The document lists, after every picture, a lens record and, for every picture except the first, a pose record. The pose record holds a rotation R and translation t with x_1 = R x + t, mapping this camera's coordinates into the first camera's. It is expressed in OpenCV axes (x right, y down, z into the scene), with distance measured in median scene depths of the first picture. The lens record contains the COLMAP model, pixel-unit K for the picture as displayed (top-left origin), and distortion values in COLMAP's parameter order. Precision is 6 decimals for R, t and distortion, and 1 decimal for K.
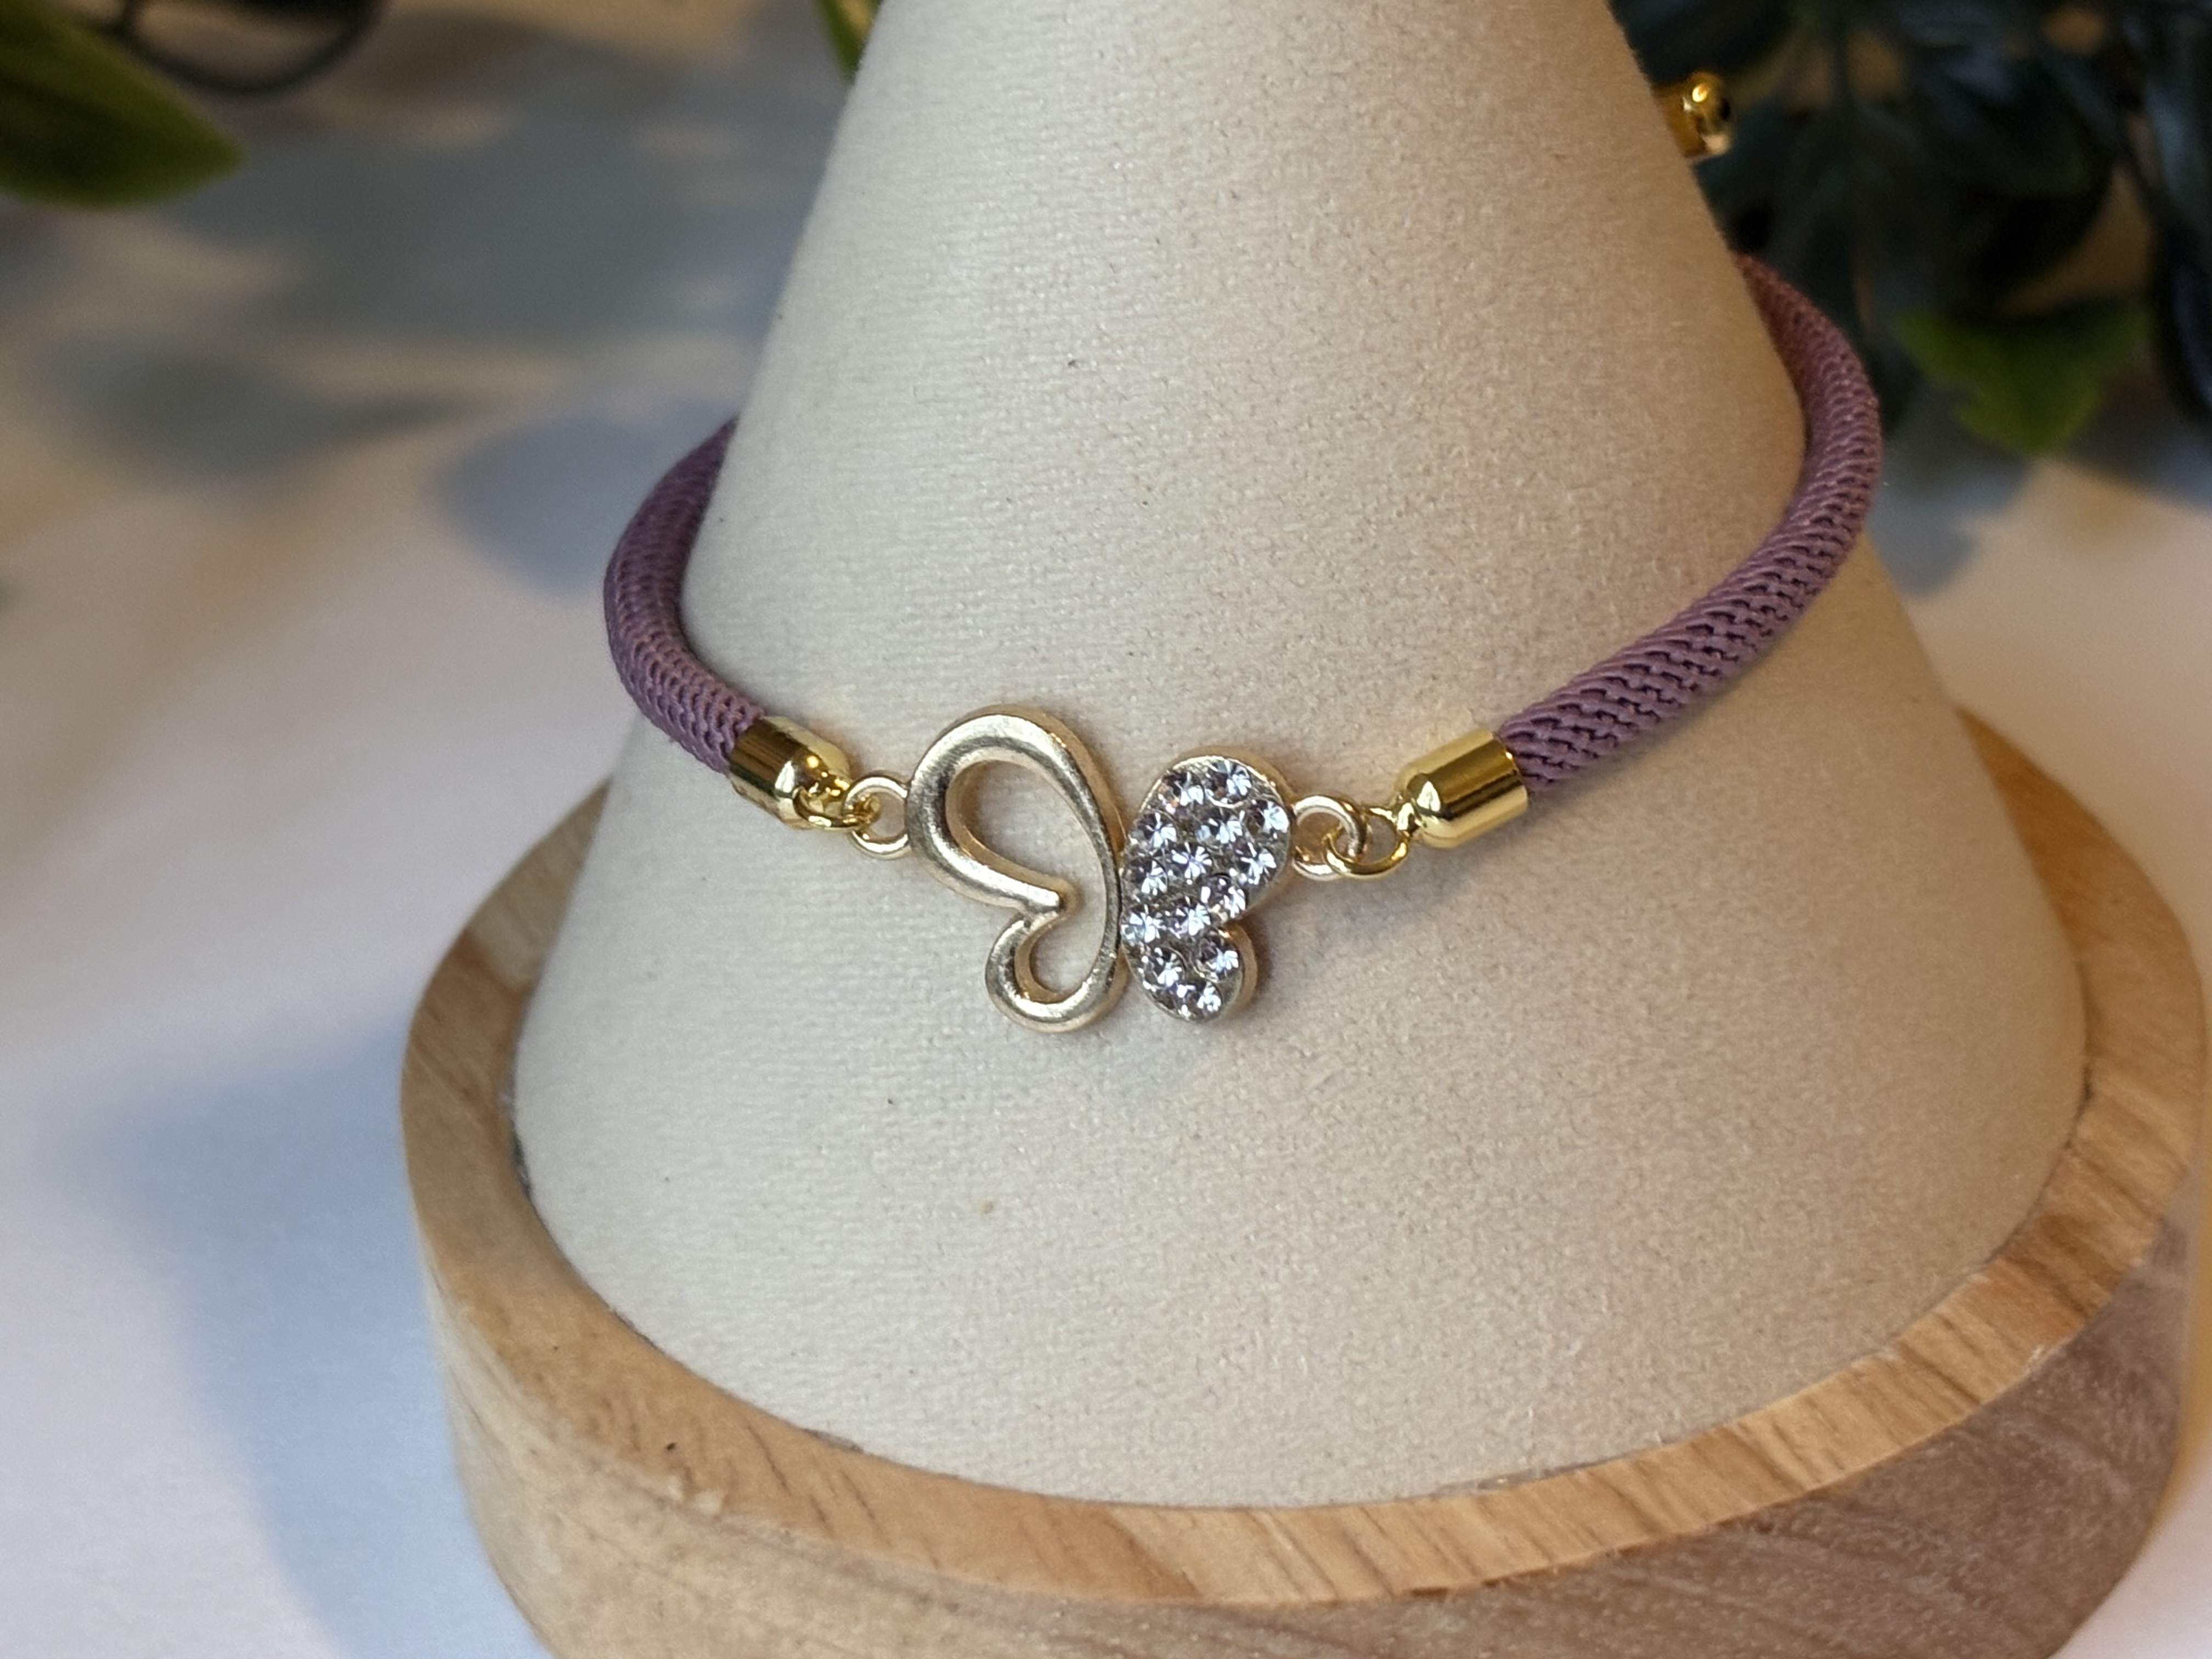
lens RADIAL K [[5258.9, 0, 1071.2], [0, 5258.9, 879.9], [0, 0, 1]] dist [0.244216, -1.205413]
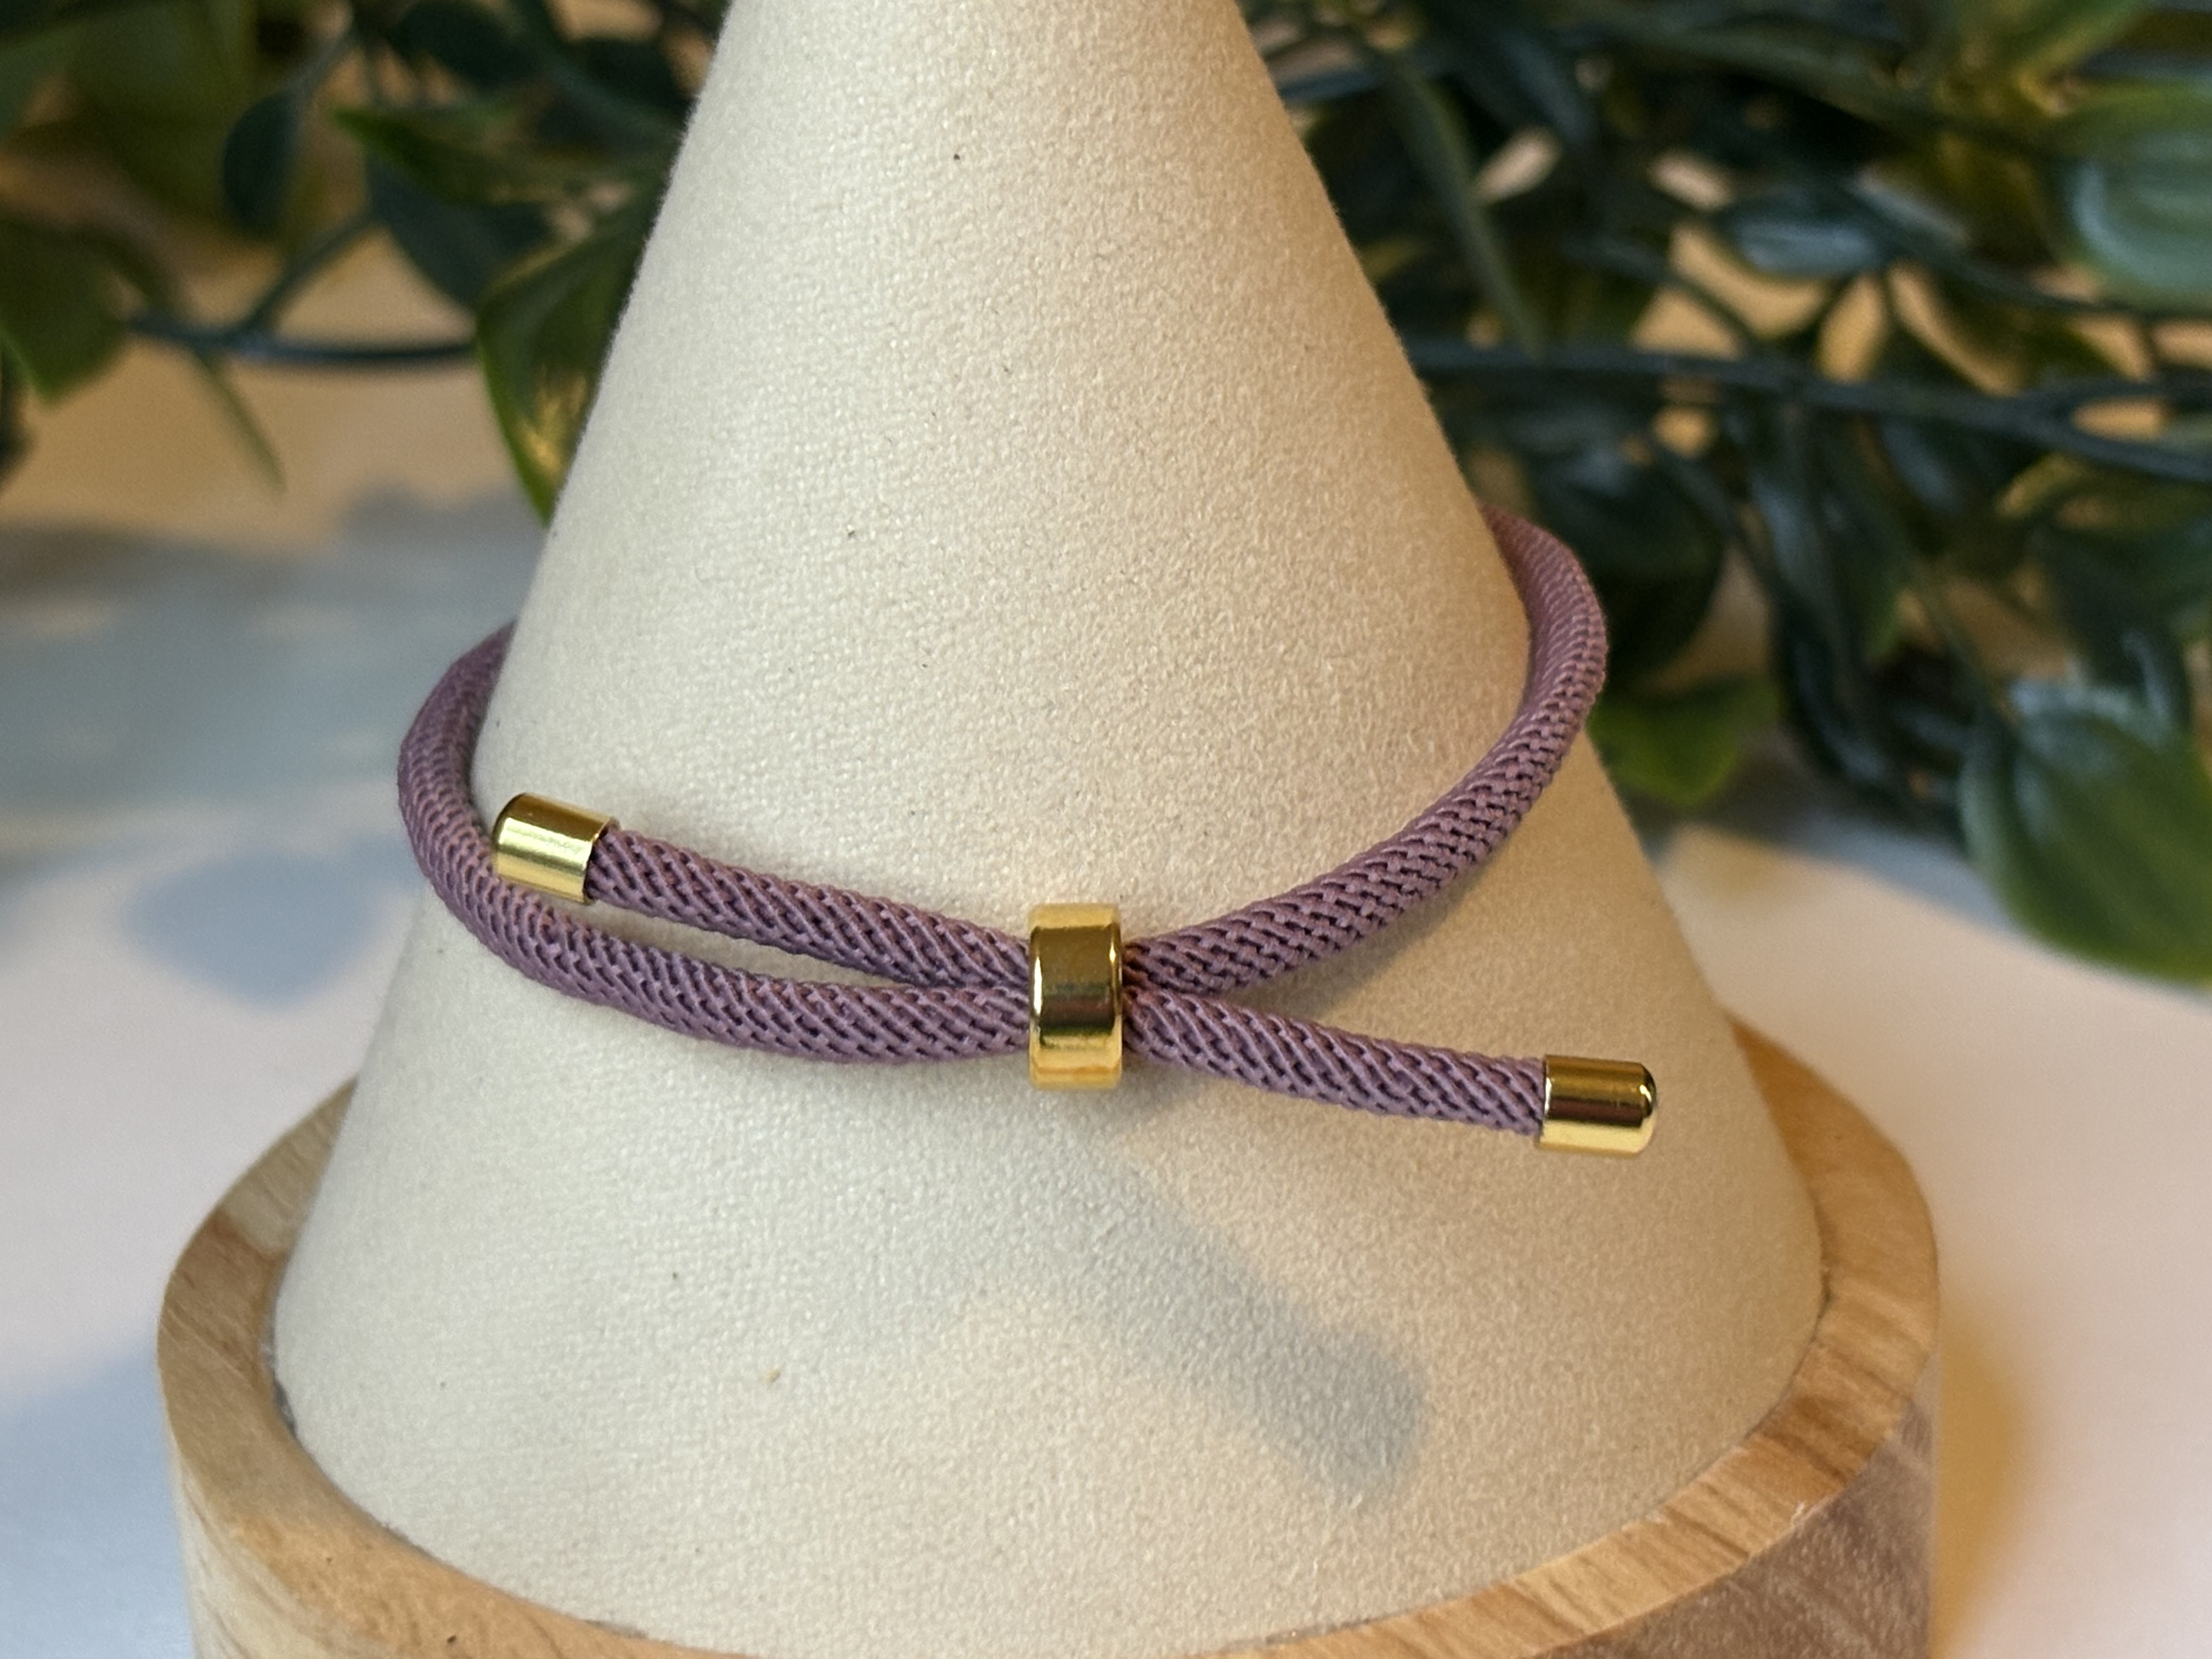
lens RADIAL K [[5221.7, 0, 1098.2], [0, 5221.7, 850.8], [0, 0, 1]] dist [0.254818, -1.384150]
pose [[0.996479, -0.010107, 0.083230, -0.036799], [0.023086, 0.987410, -0.156491, 0.122460], [-0.080601, 0.157861, 0.984166, -0.006962]]
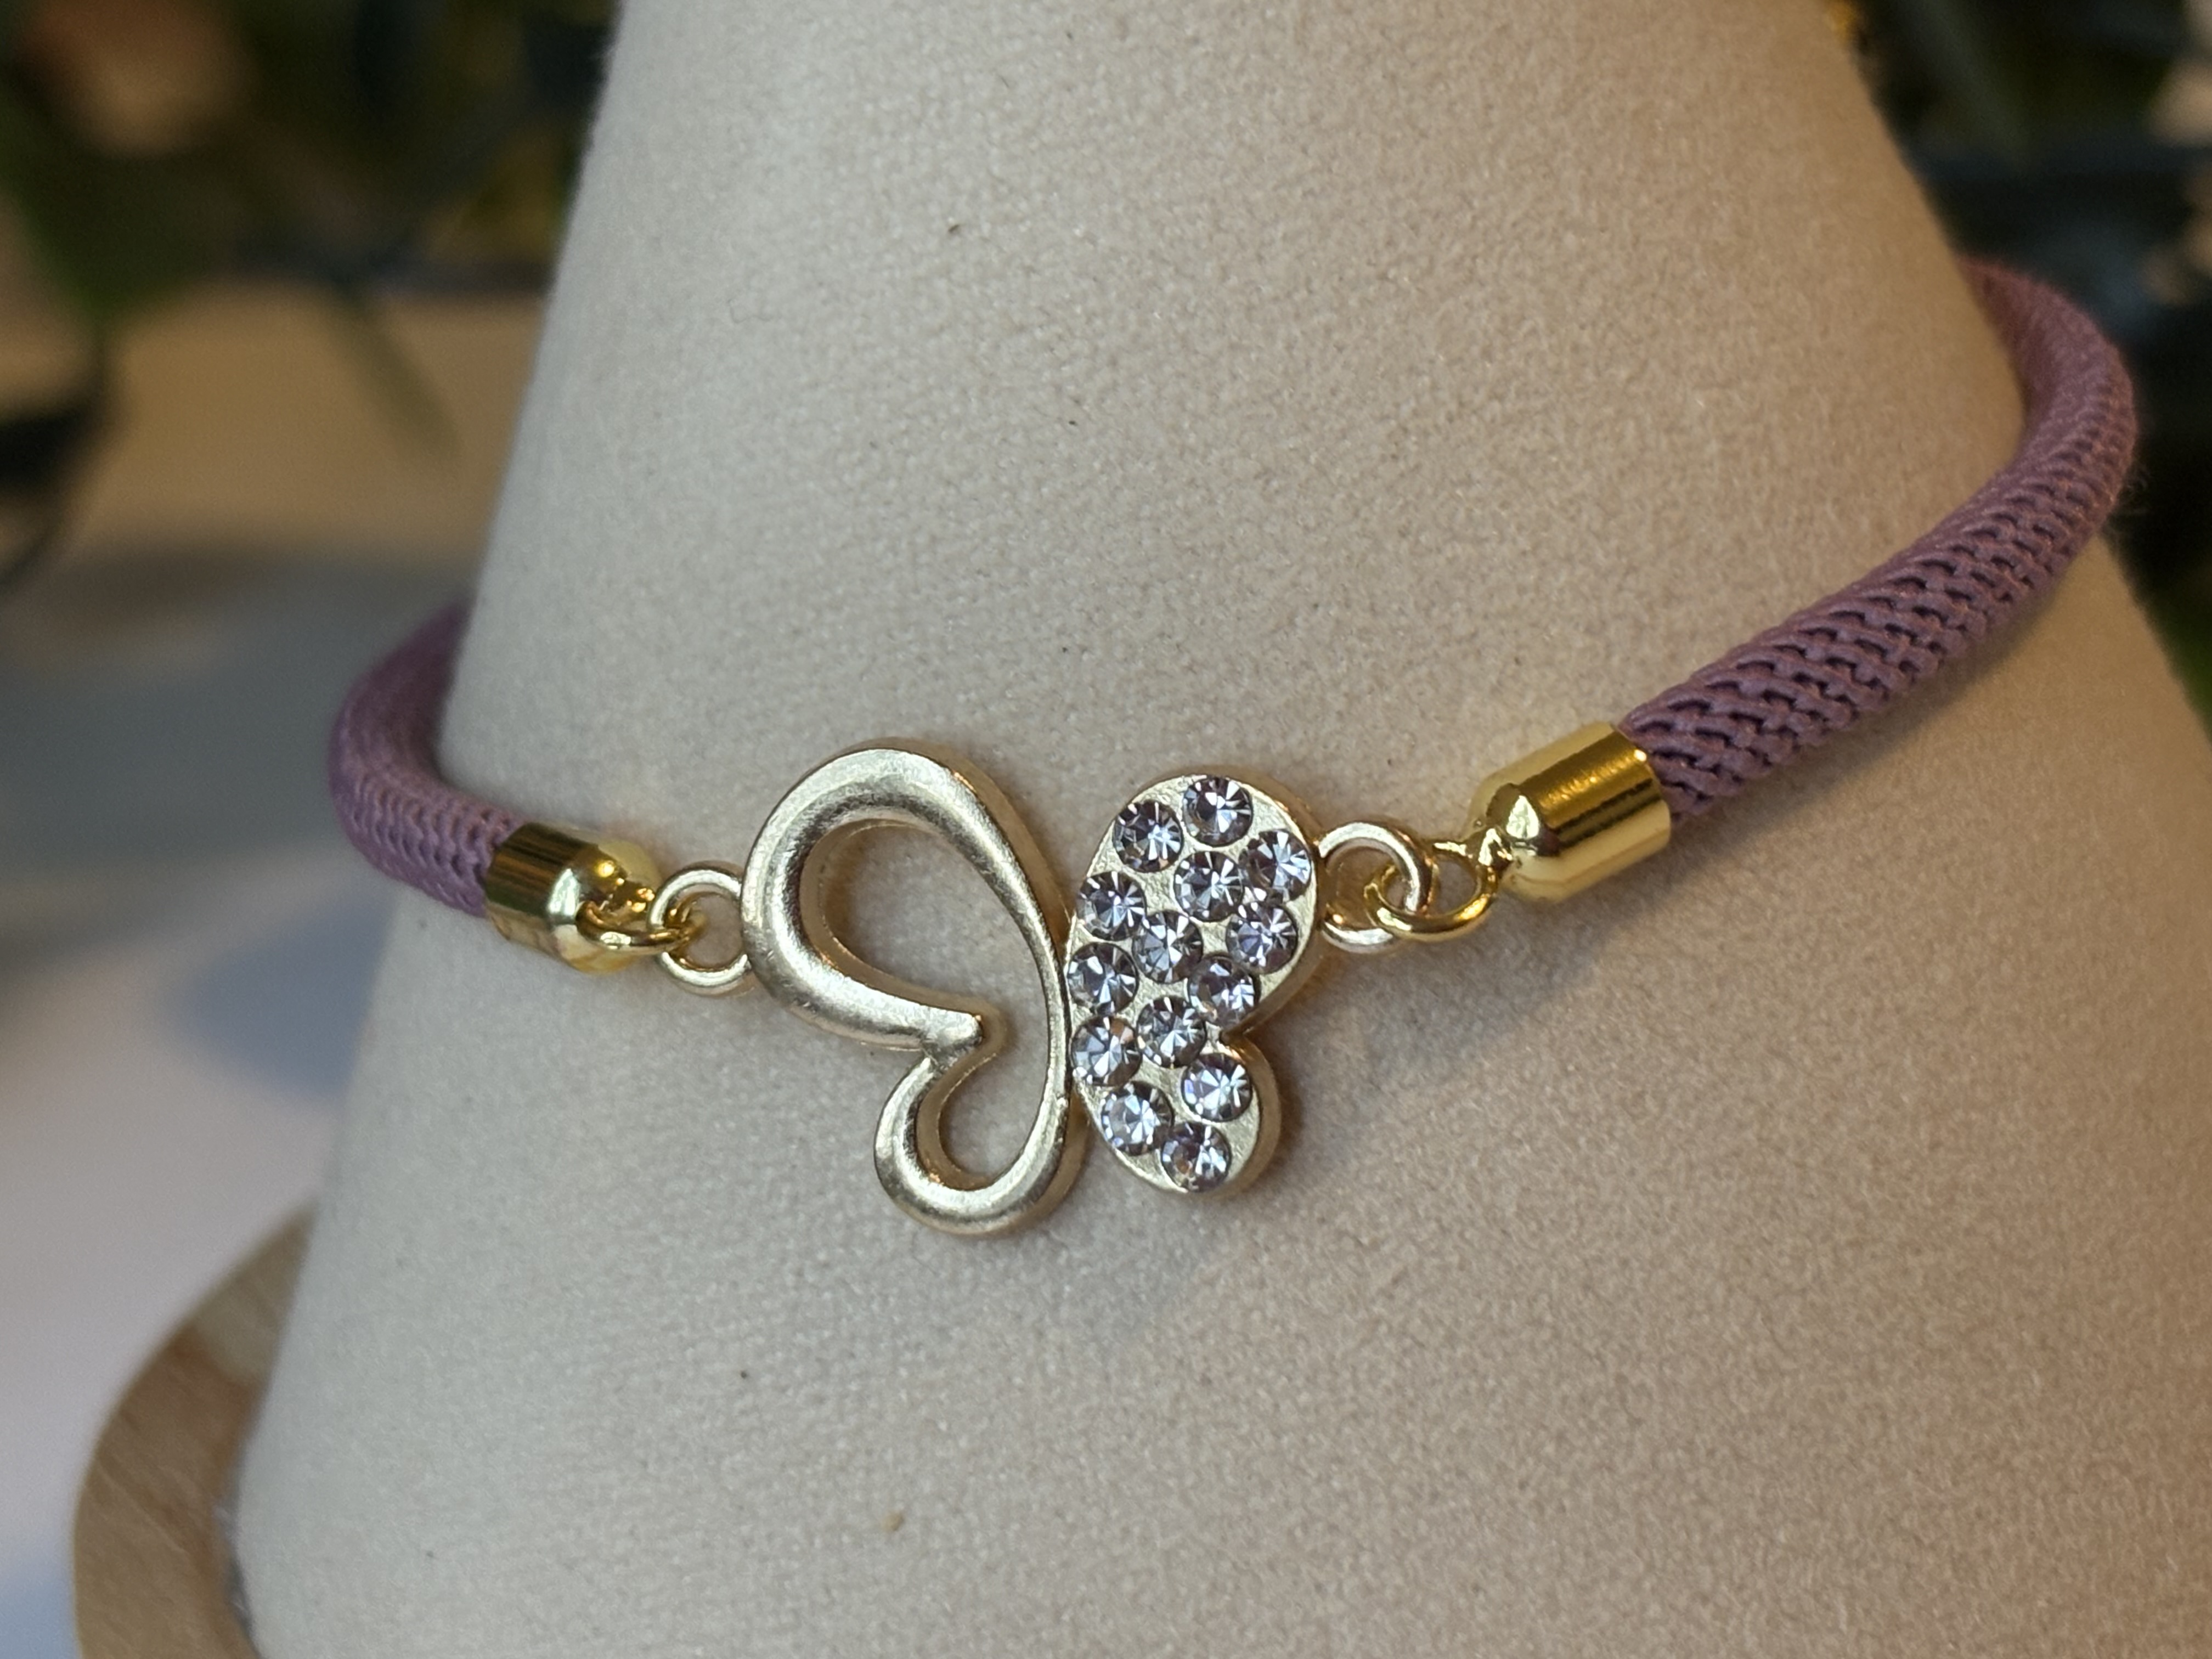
lens RADIAL K [[5314.6, 0, 1088.8], [0, 5314.6, 853.3], [0, 0, 1]] dist [0.246889, -1.383755]
pose [[0.998573, -0.053398, 0.000645, 0.012363], [0.052548, 0.980378, -0.189993, 0.109404], [0.009513, 0.189756, 0.981785, 0.331734]]
